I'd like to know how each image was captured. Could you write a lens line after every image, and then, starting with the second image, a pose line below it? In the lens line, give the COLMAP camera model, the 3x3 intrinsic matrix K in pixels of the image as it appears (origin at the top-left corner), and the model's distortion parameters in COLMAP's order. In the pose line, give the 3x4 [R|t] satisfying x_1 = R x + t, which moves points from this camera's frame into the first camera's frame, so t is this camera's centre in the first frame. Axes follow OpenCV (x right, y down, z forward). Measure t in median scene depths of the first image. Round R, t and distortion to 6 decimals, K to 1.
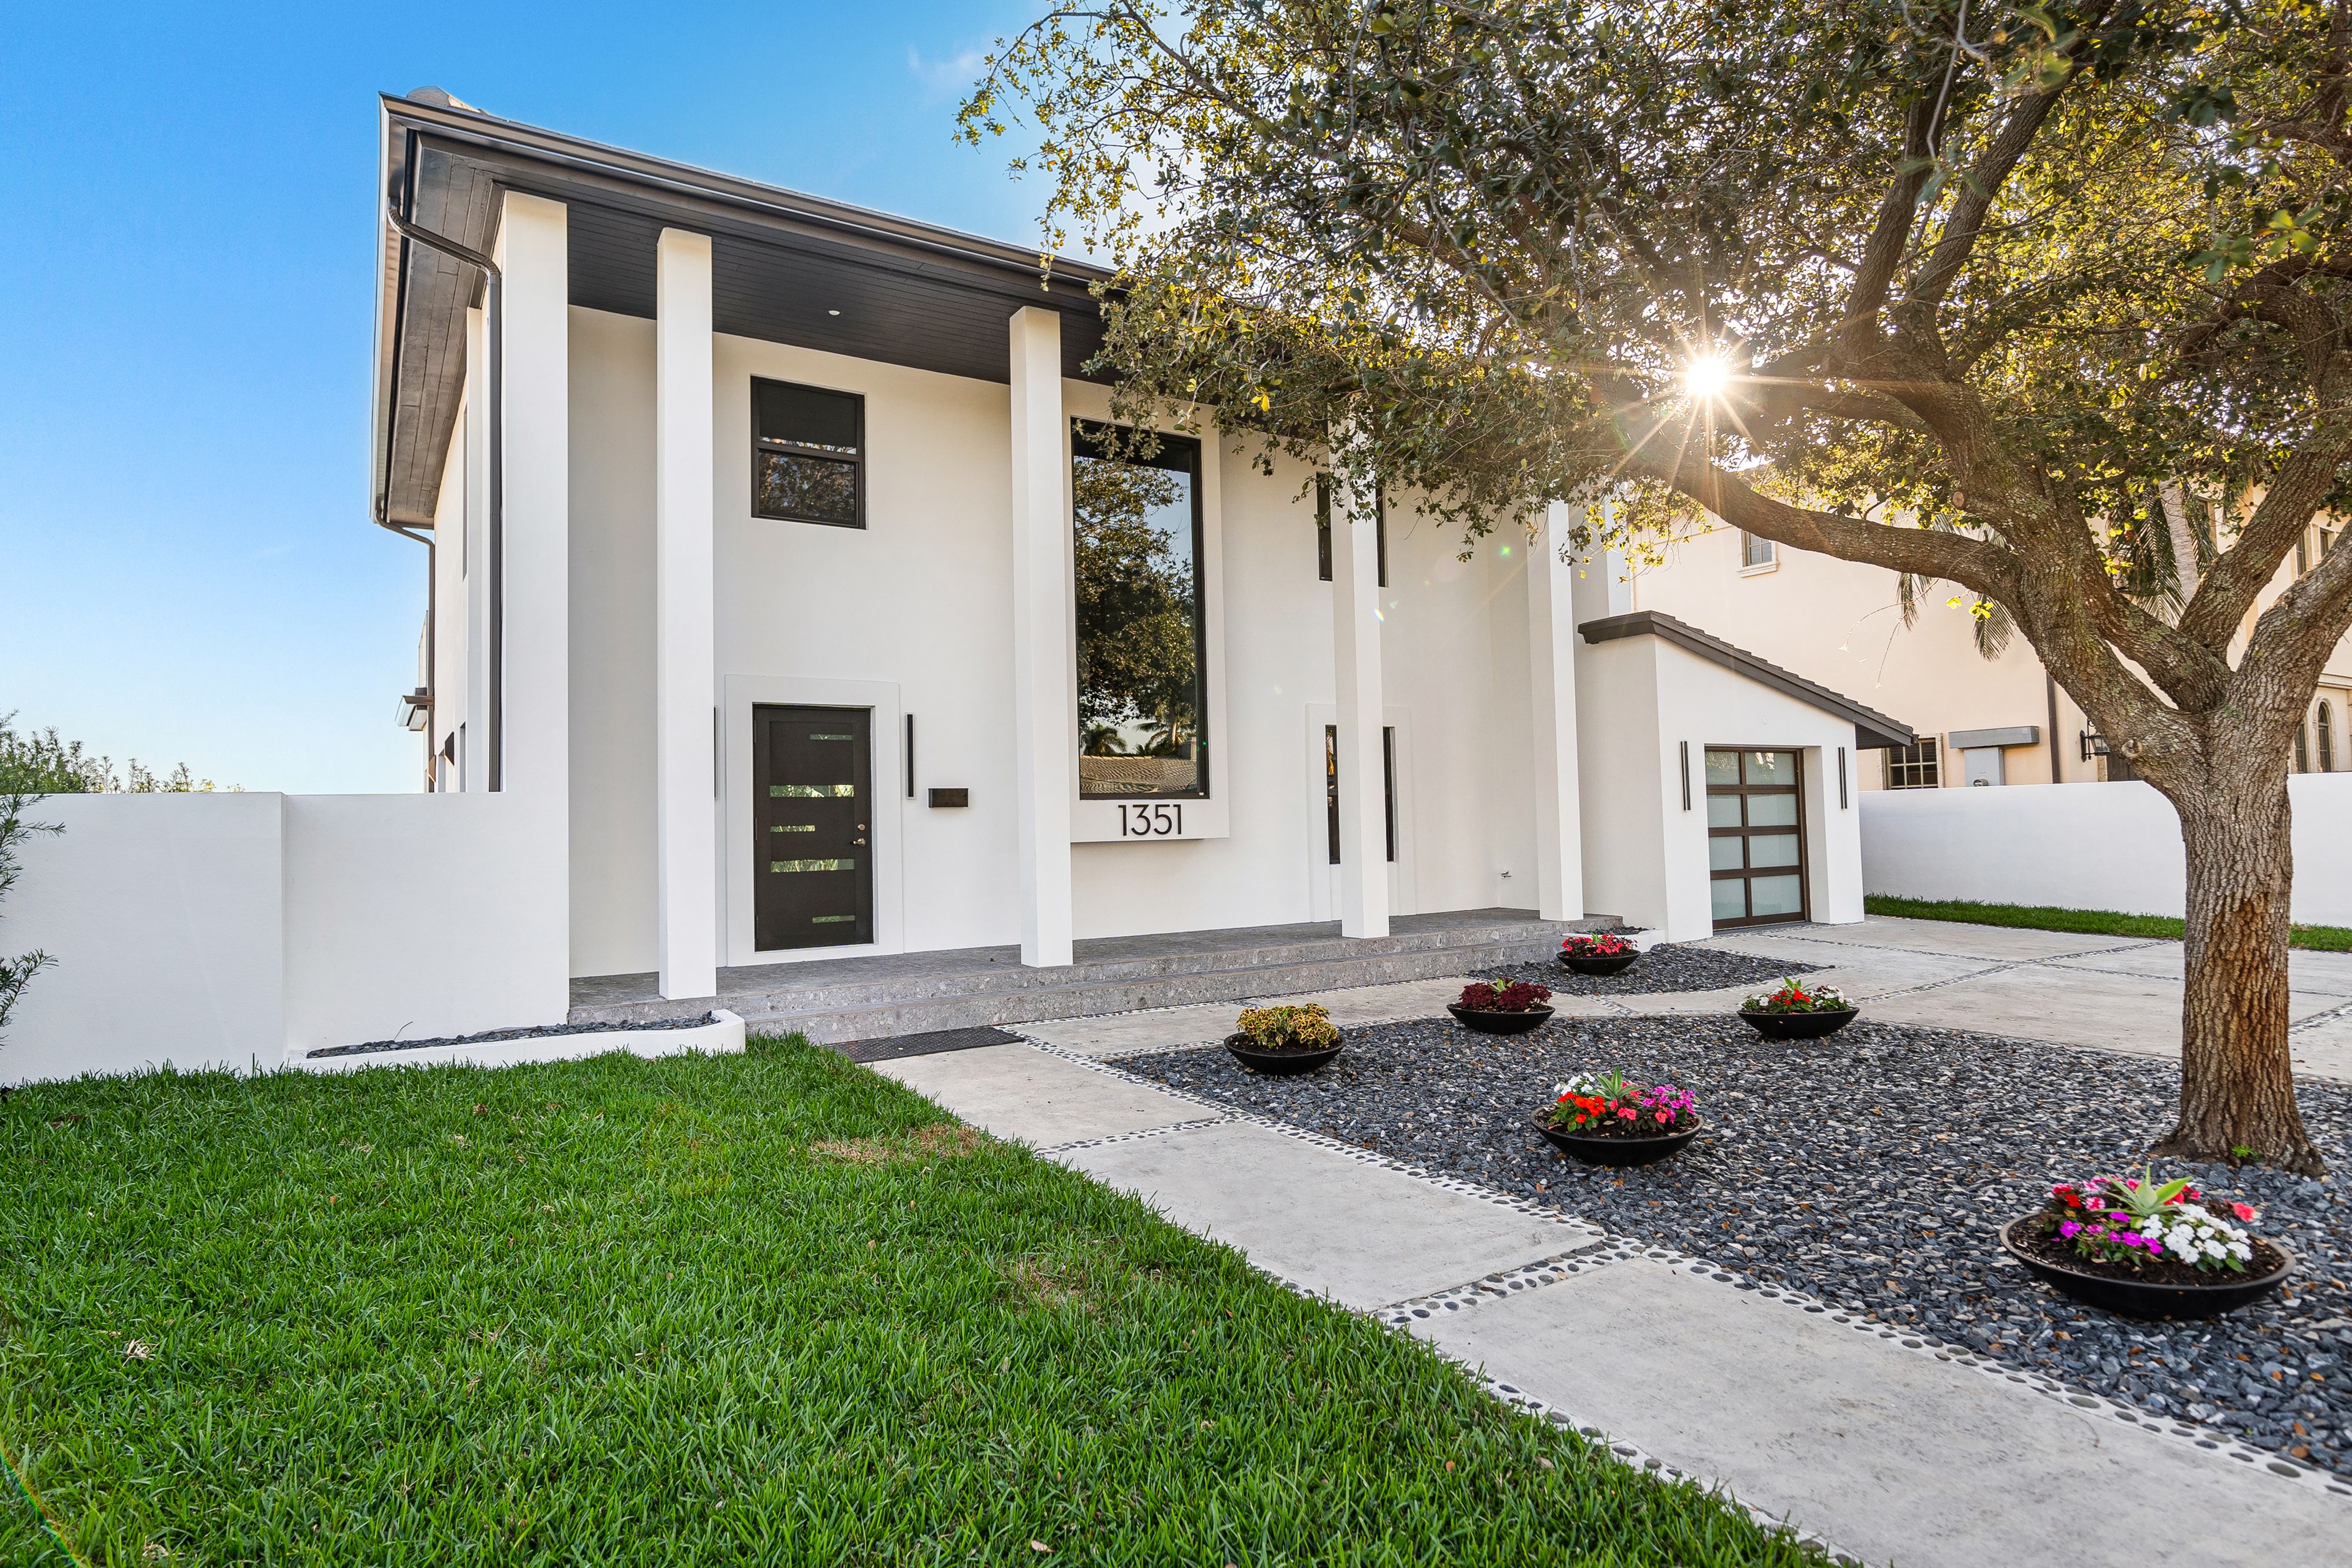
lens RADIAL K [[1243.2, 0, 1170.2], [0, 1243.2, 760.0], [0, 0, 1]] dist [-0.004874, -0.000381]
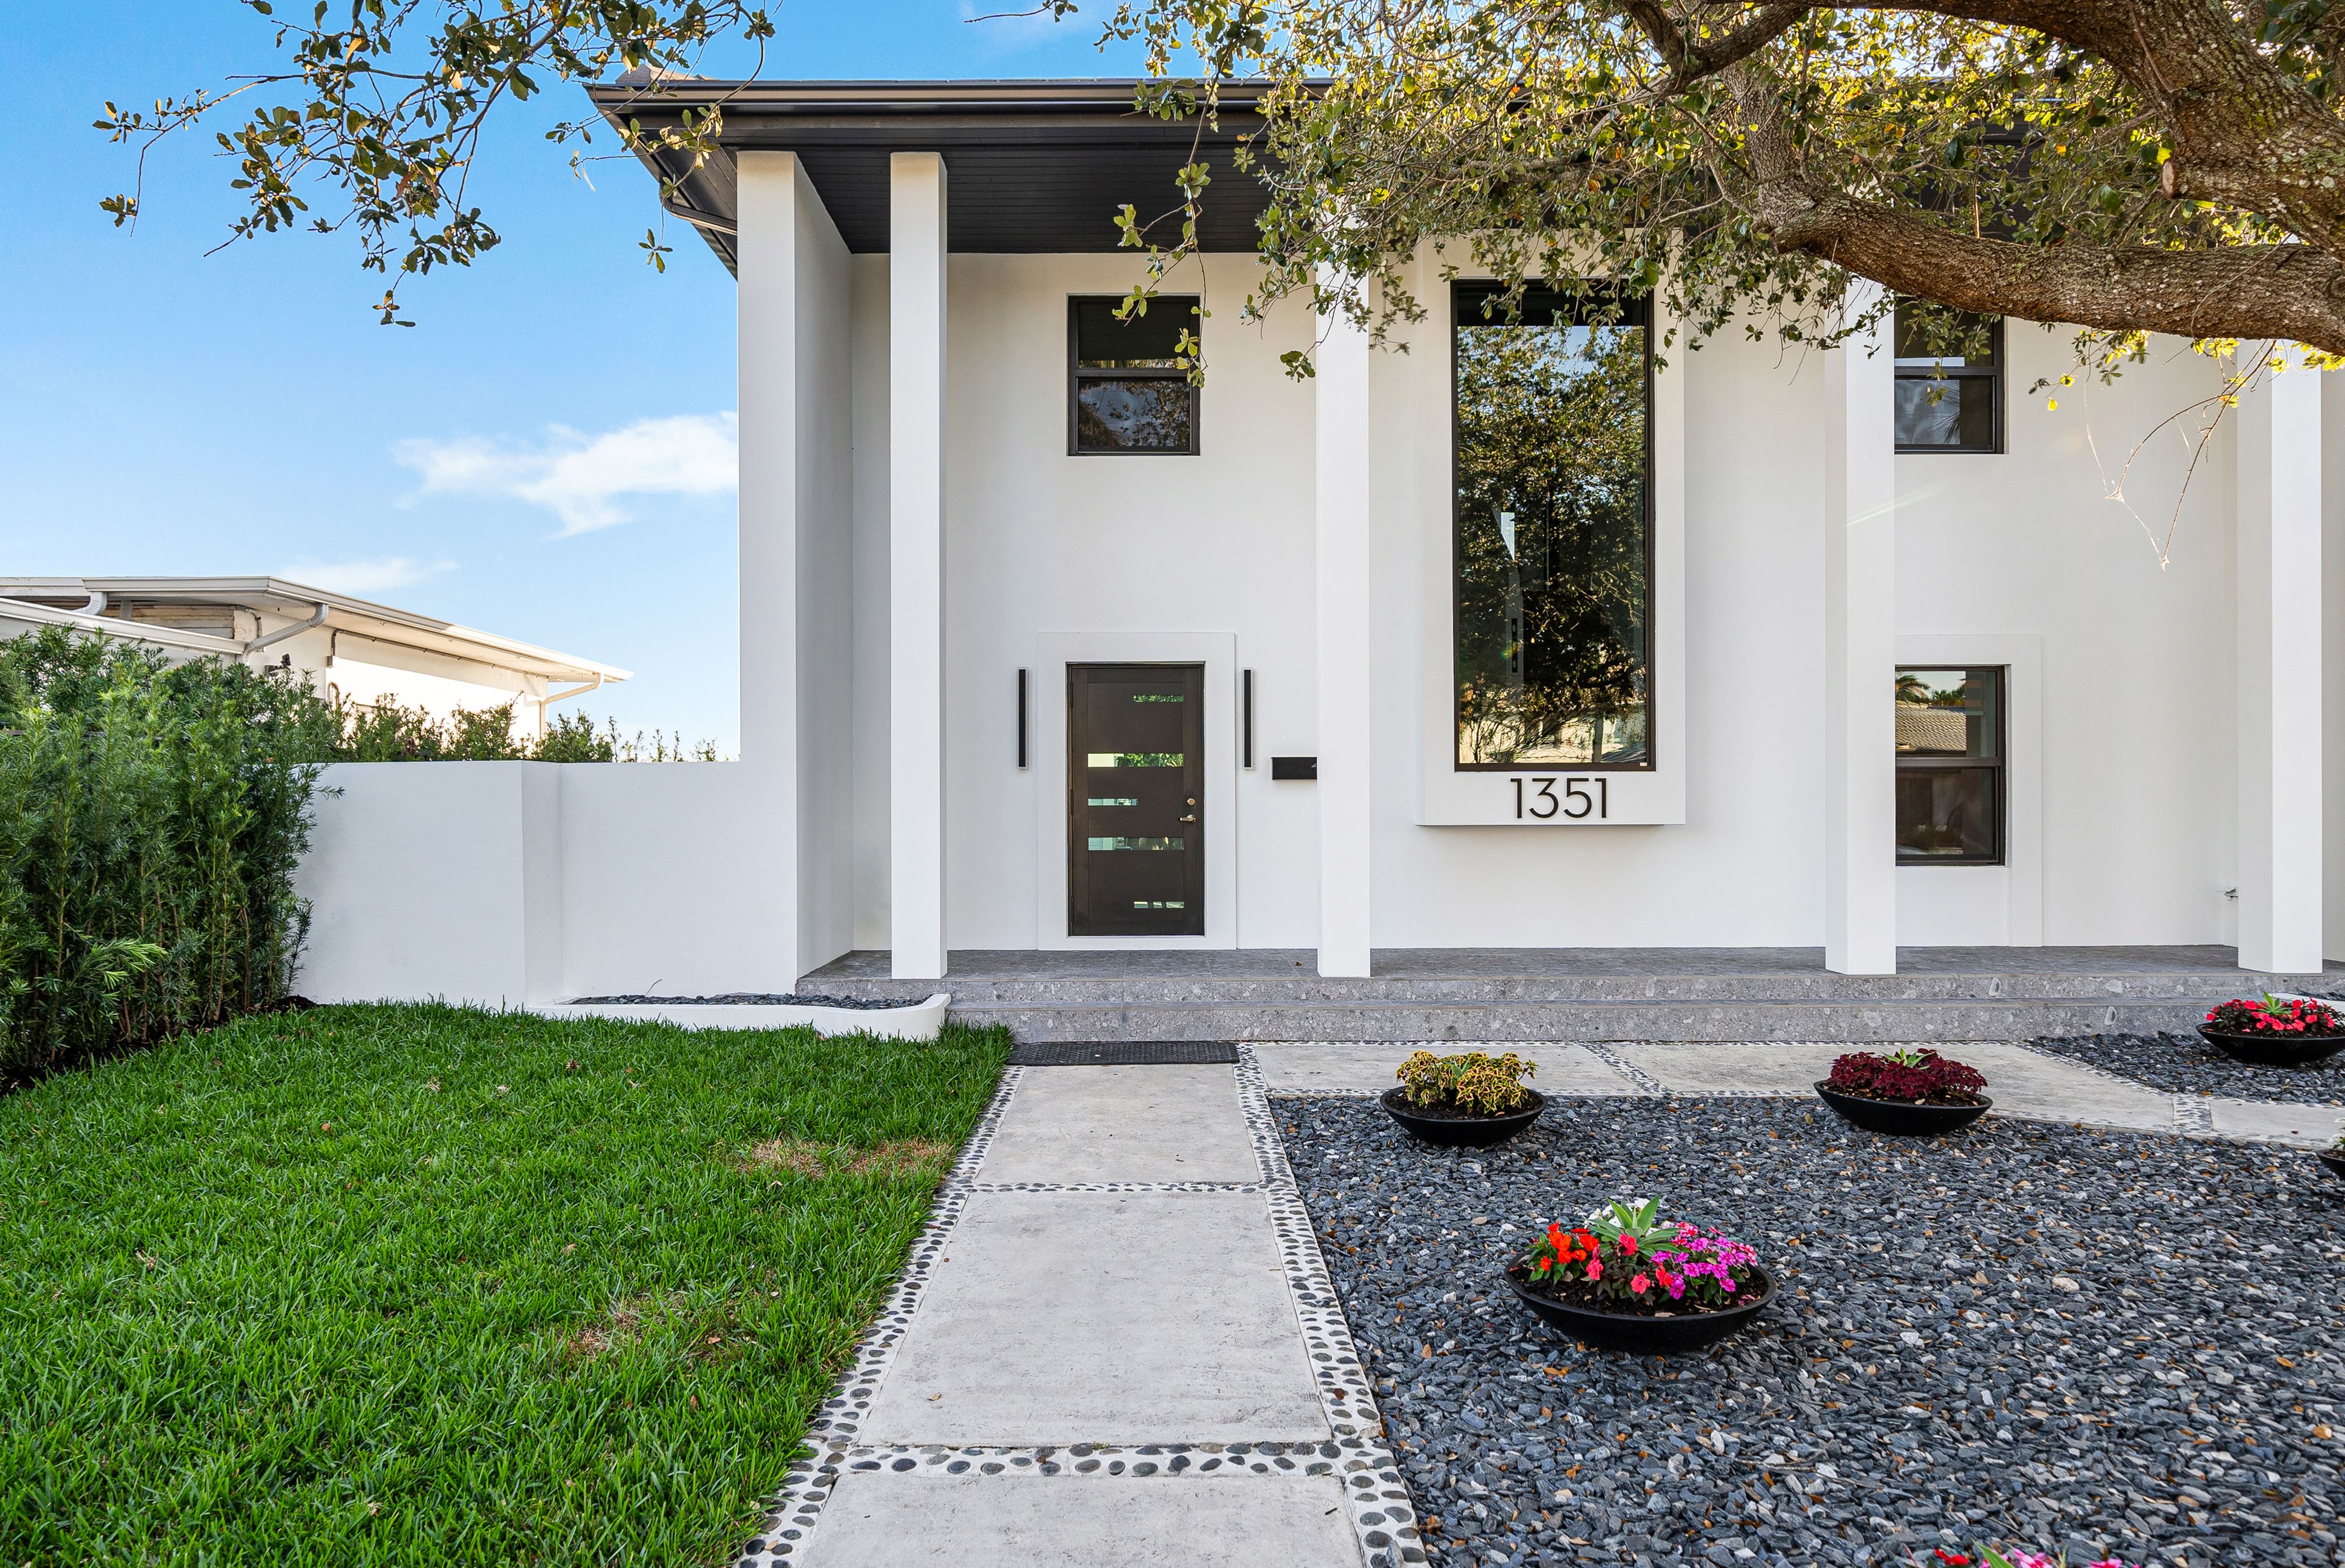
lens RADIAL K [[1457.6, 0, 1172.1], [0, 1457.6, 802.6], [0, 0, 1]] dist [-0.004833, -0.001937]
pose [[0.848777, 0.016247, -0.528502, 0.341867], [0.012357, 0.998645, 0.050545, 0.003544], [0.528607, -0.049433, 0.847426, 0.158073]]
